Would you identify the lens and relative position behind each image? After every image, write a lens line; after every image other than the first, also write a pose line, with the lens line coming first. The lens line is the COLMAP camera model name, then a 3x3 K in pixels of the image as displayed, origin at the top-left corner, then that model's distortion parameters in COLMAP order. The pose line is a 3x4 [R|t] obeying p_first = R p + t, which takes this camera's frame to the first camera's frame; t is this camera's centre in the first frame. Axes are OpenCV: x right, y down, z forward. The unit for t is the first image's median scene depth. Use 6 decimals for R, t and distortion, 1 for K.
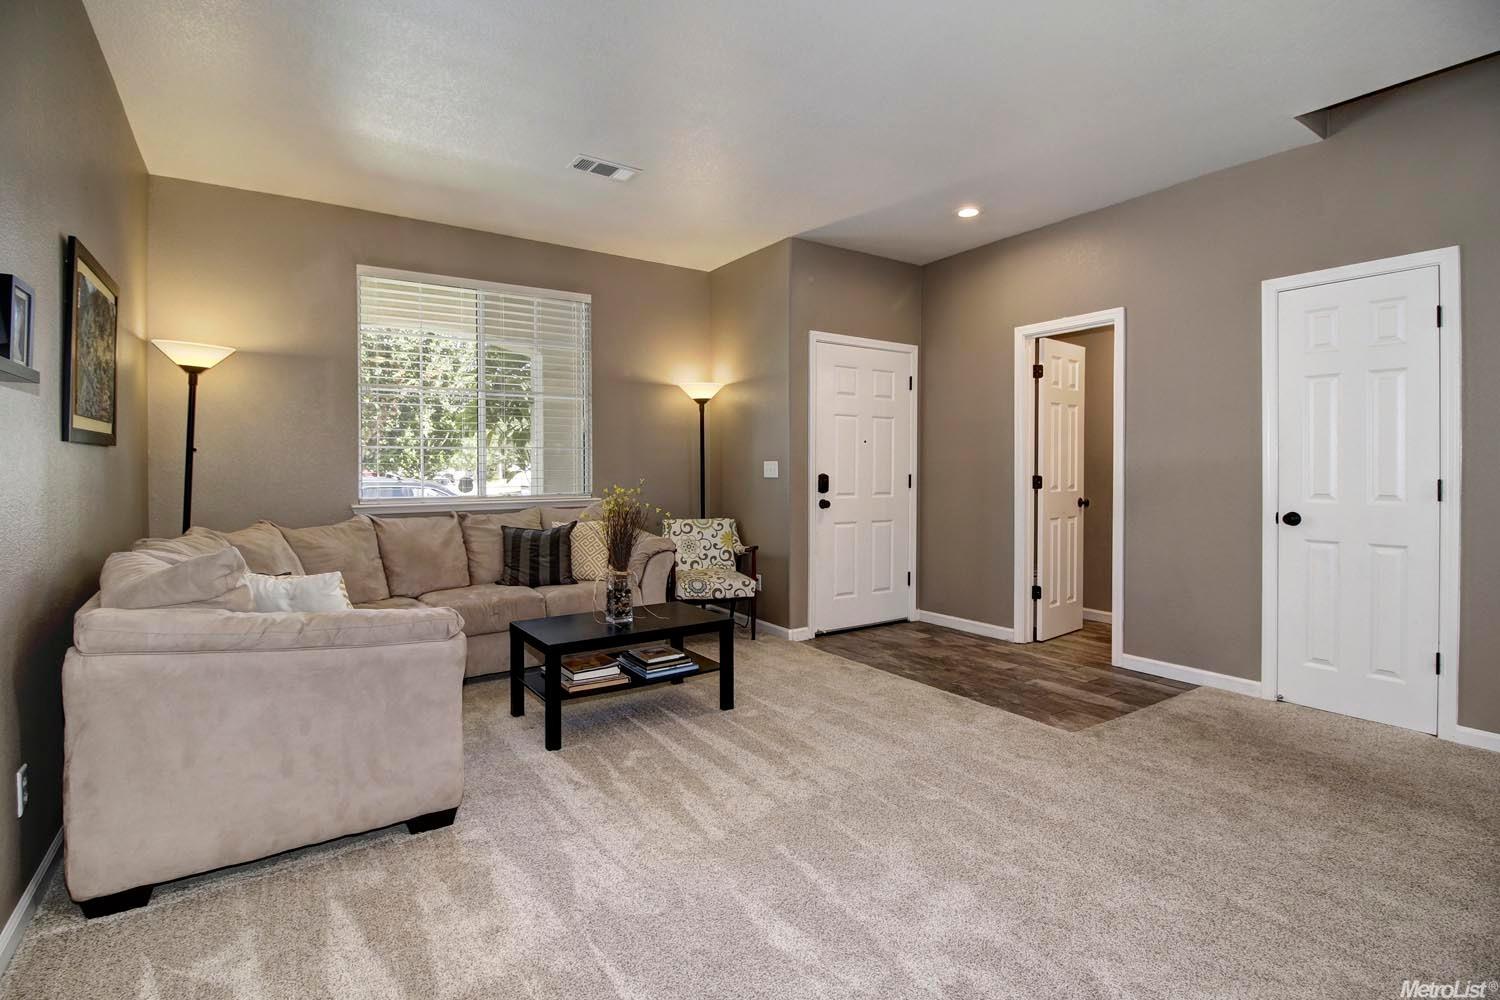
lens RADIAL K [[717.5, 0, 747.1], [0, 717.5, 476.3], [0, 0, 1]] dist [0.001343, -0.007948]
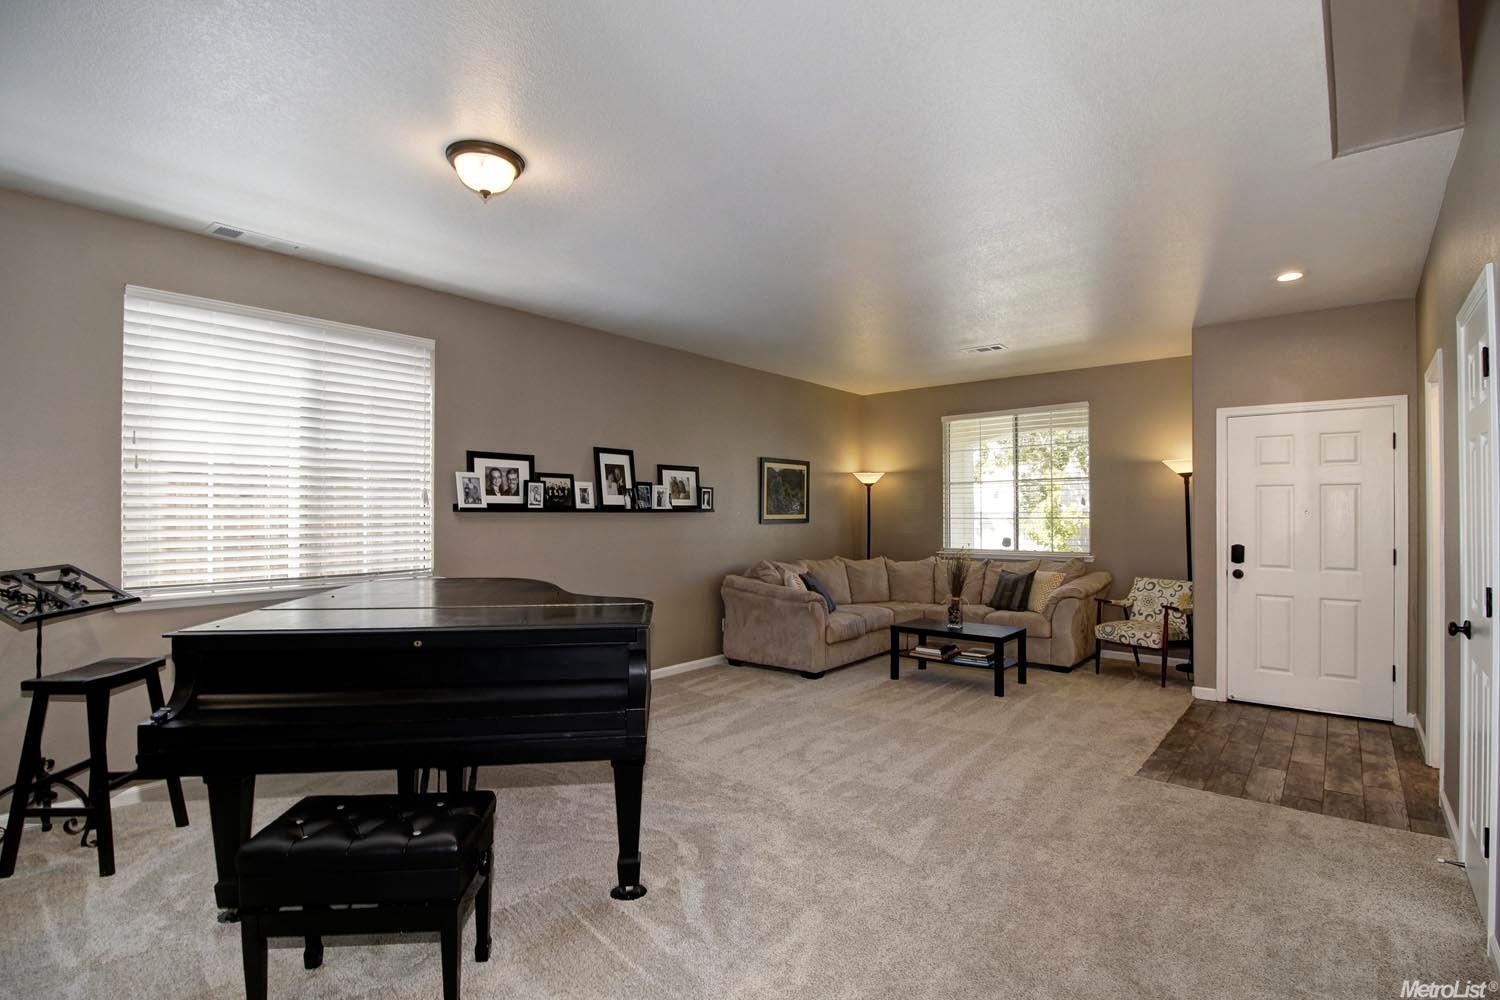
lens RADIAL K [[700.6, 0, 750.7], [0, 700.6, 505.1], [0, 0, 1]] dist [-0.000203, -0.014093]
pose [[0.274260, -0.012885, -0.961569, 0.932211], [-0.011047, 0.999802, -0.016548, -0.038091], [0.961592, 0.015161, 0.274063, 0.058042]]
